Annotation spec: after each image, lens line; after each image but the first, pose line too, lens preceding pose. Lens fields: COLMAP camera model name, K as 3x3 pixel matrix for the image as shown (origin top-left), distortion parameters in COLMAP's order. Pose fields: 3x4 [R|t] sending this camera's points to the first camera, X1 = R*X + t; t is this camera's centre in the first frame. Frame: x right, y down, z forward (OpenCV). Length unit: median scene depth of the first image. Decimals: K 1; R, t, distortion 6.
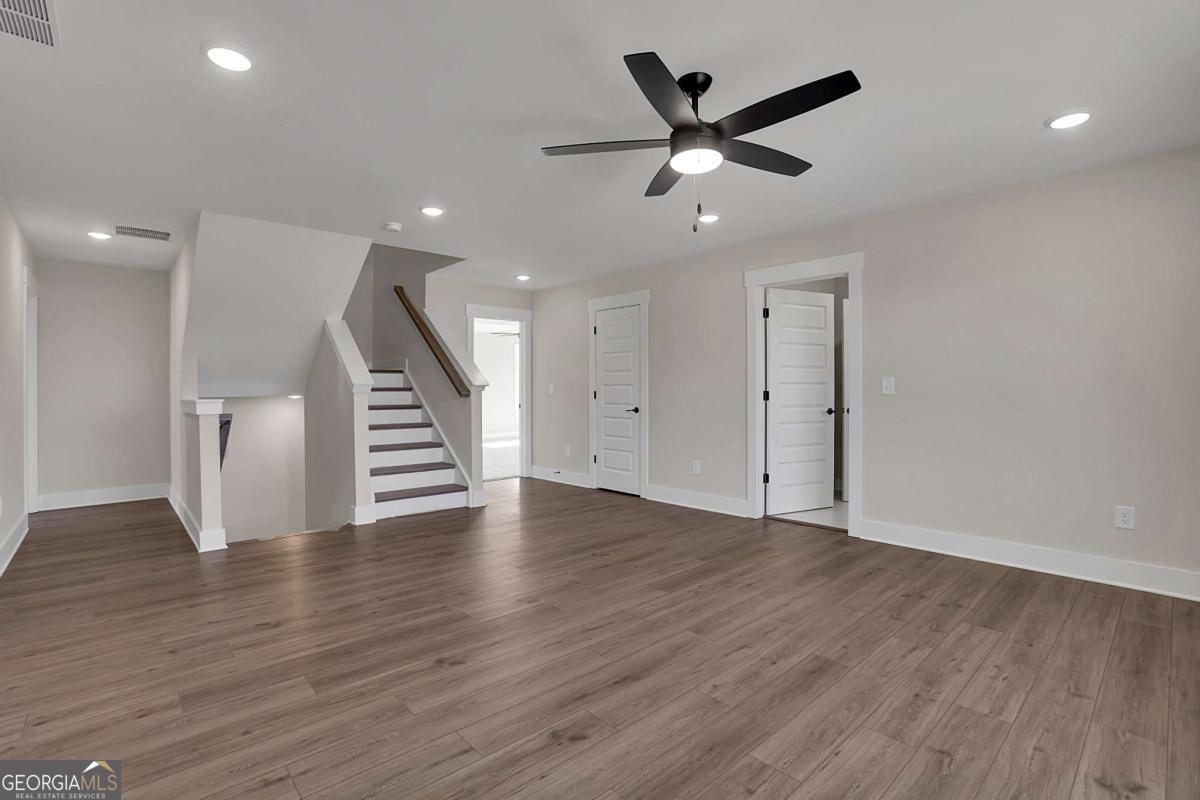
lens RADIAL K [[549.2, 0, 598.6], [0, 549.2, 393.5], [0, 0, 1]] dist [-0.071620, 0.022631]
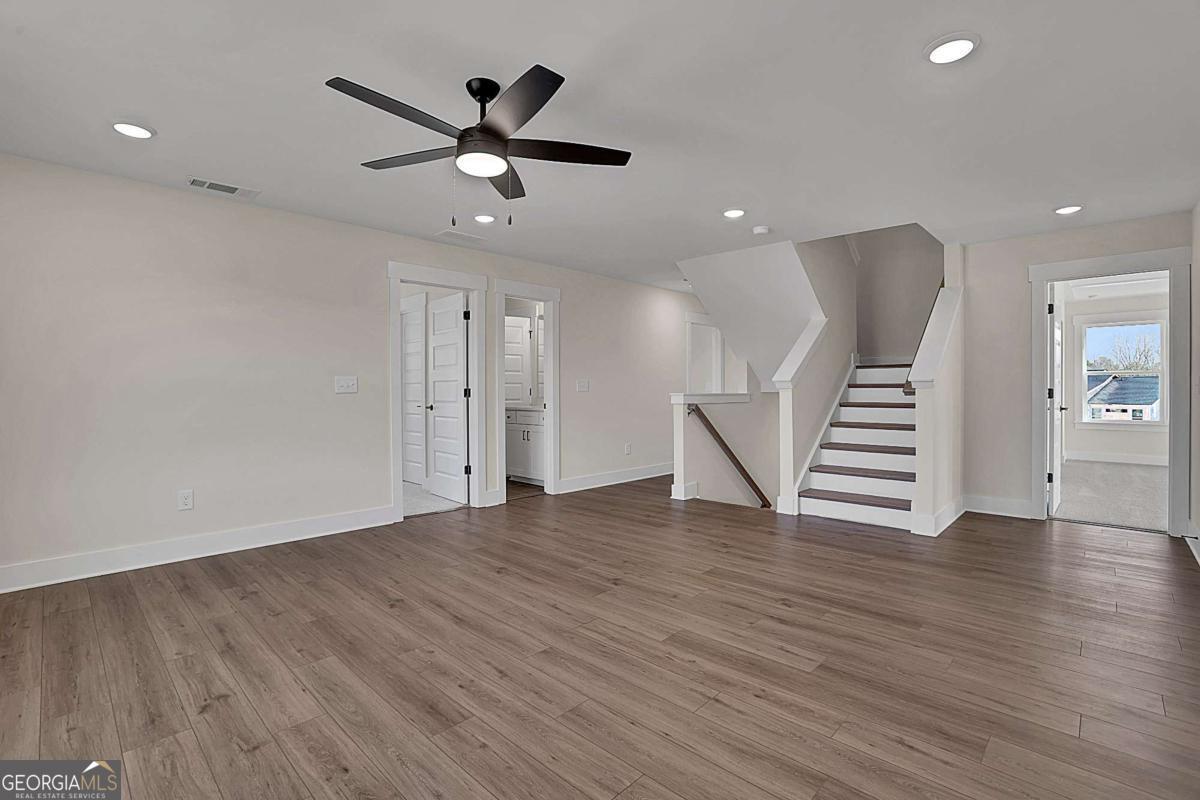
lens RADIAL K [[549.2, 0, 598.6], [0, 549.2, 393.5], [0, 0, 1]] dist [-0.071620, 0.022631]
pose [[0.071523, 0.010105, -0.997388, 1.022060], [-0.000927, 0.999949, 0.010065, -0.007378], [0.997439, 0.000205, 0.071529, 0.951772]]
